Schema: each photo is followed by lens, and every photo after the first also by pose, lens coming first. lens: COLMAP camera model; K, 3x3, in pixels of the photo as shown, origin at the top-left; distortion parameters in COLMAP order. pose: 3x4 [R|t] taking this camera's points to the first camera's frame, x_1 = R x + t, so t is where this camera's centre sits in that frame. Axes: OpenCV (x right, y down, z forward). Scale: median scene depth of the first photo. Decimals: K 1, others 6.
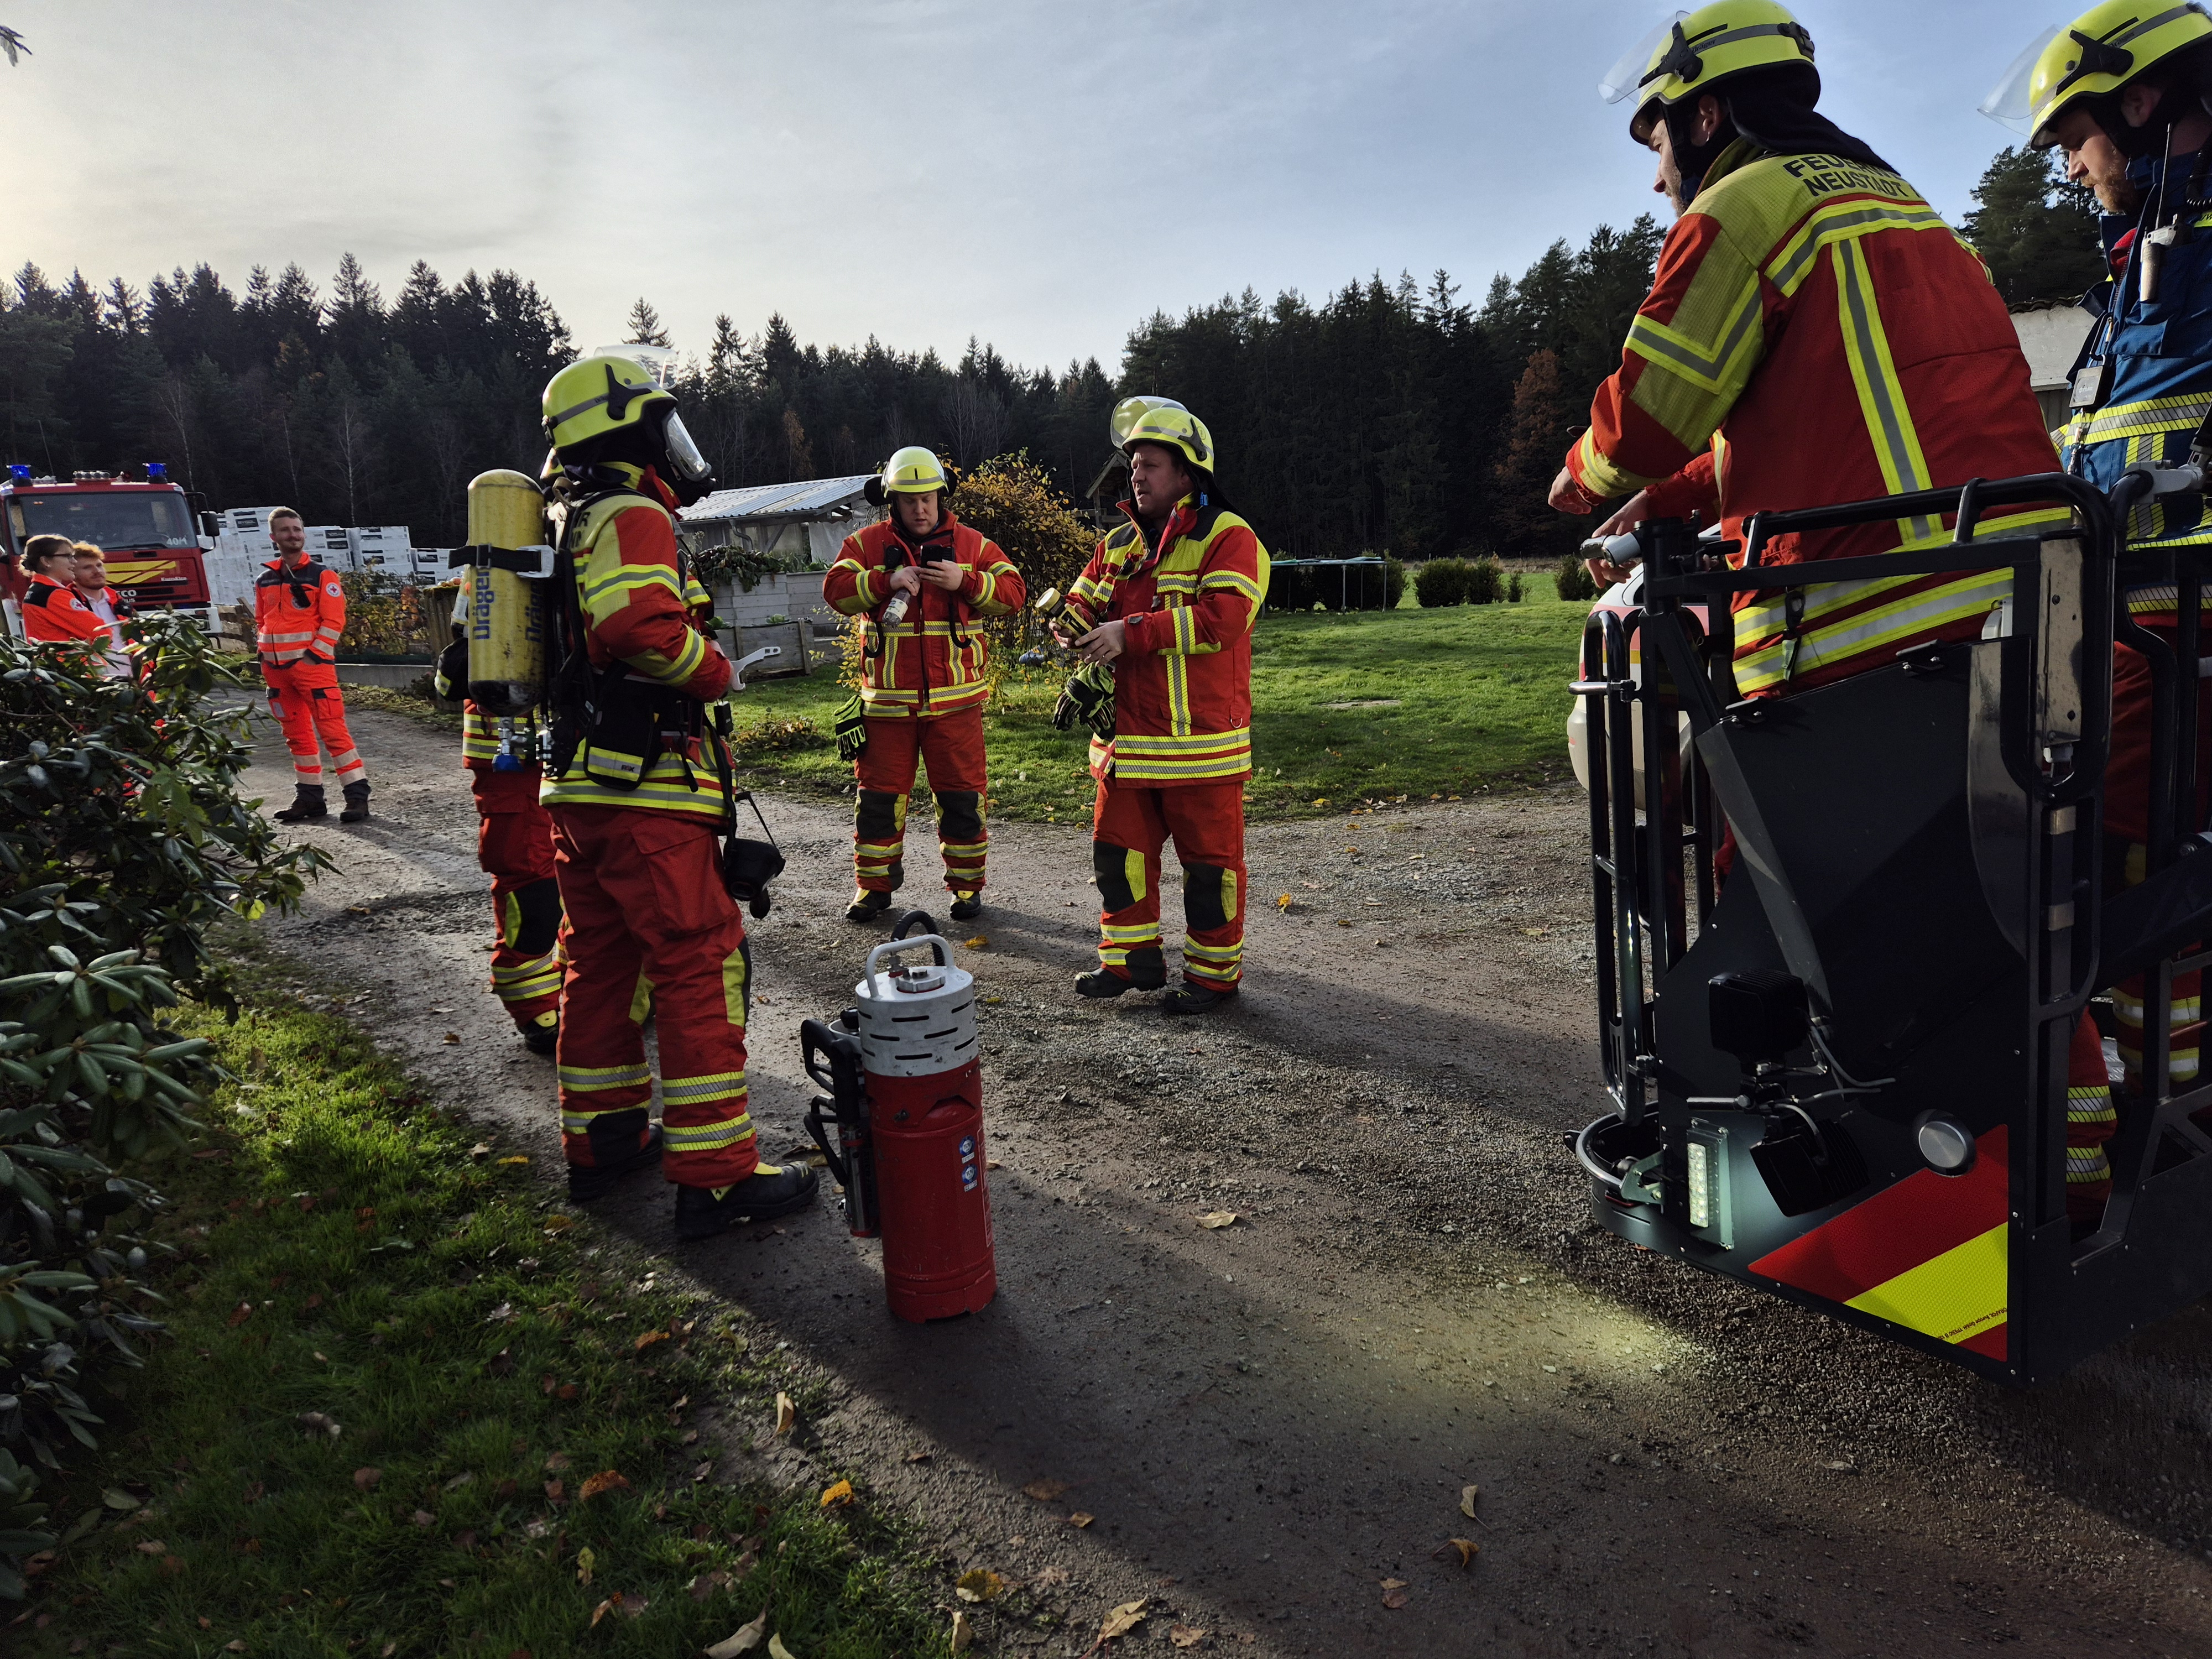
lens RADIAL K [[1471.6, 0, 1108.0], [0, 1471.6, 834.2], [0, 0, 1]] dist [0.006459, 0.001188]
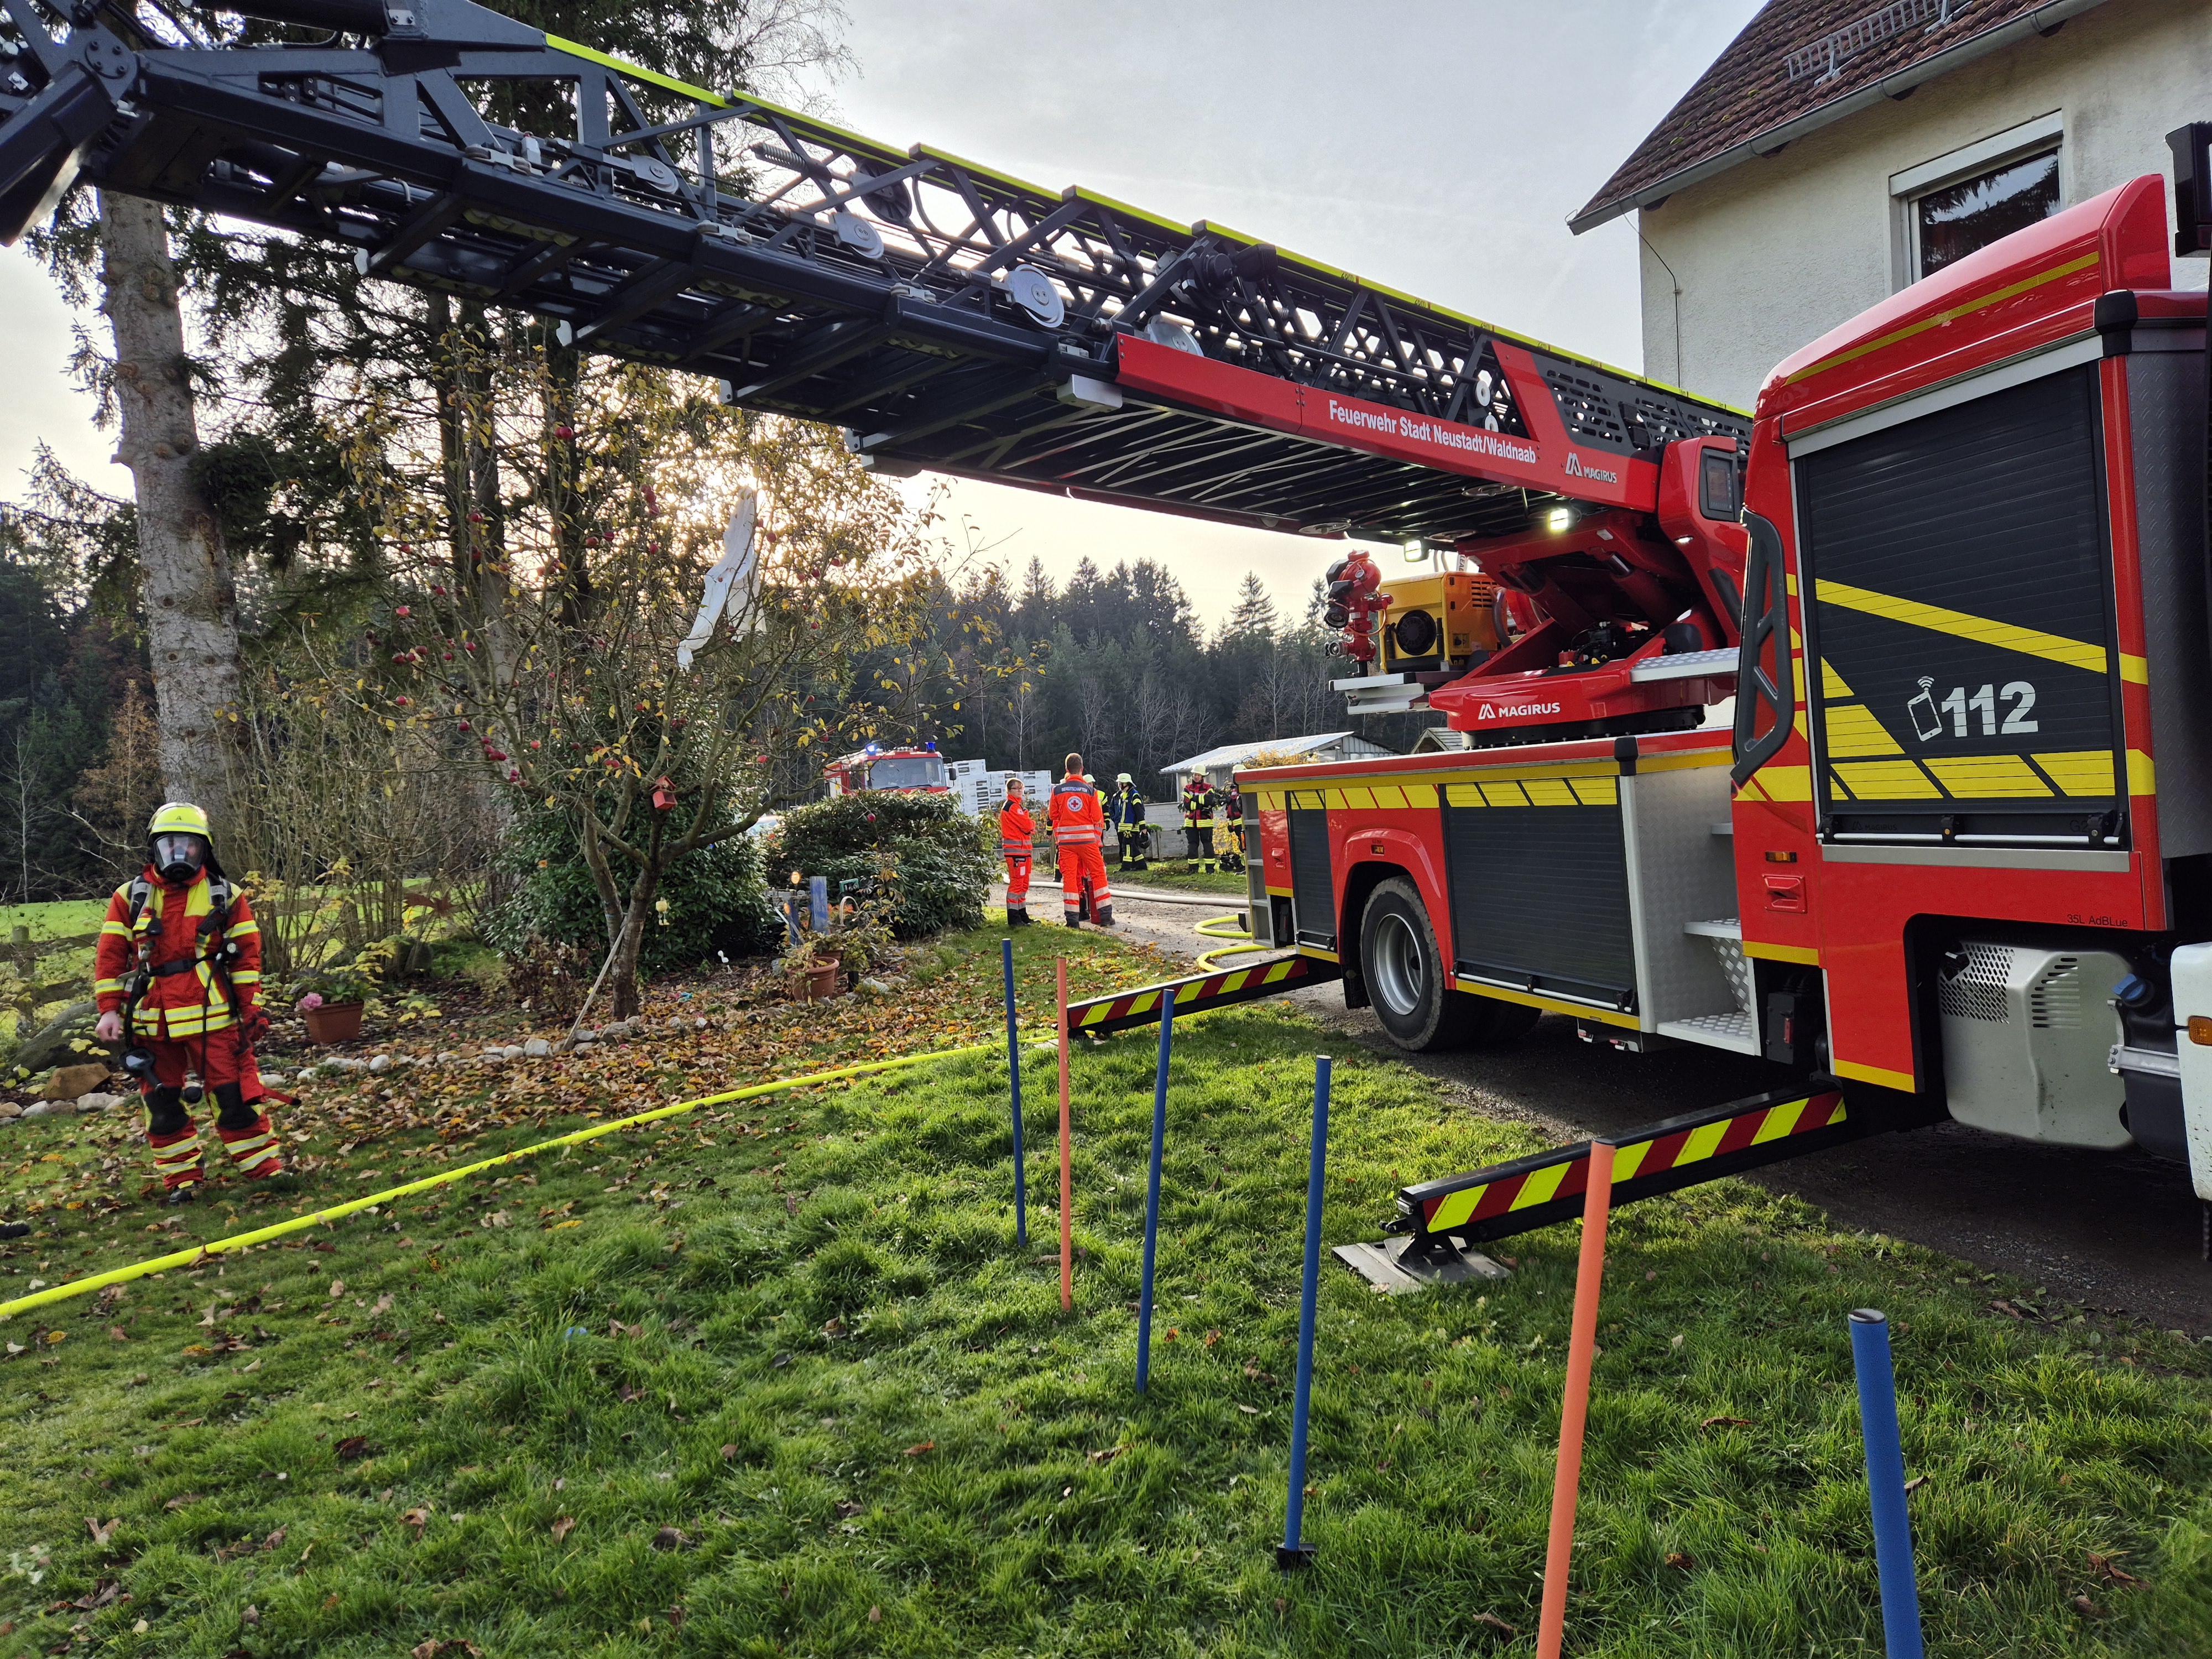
lens RADIAL K [[1471.6, 0, 1105.8], [0, 1471.6, 826.6], [0, 0, 1]] dist [0.006459, 0.001188]
pose [[0.918407, 0.014080, -0.395386, 0.060406], [-0.074671, 0.987575, -0.138278, 0.019551], [0.388526, 0.156519, 0.908047, -0.119106]]
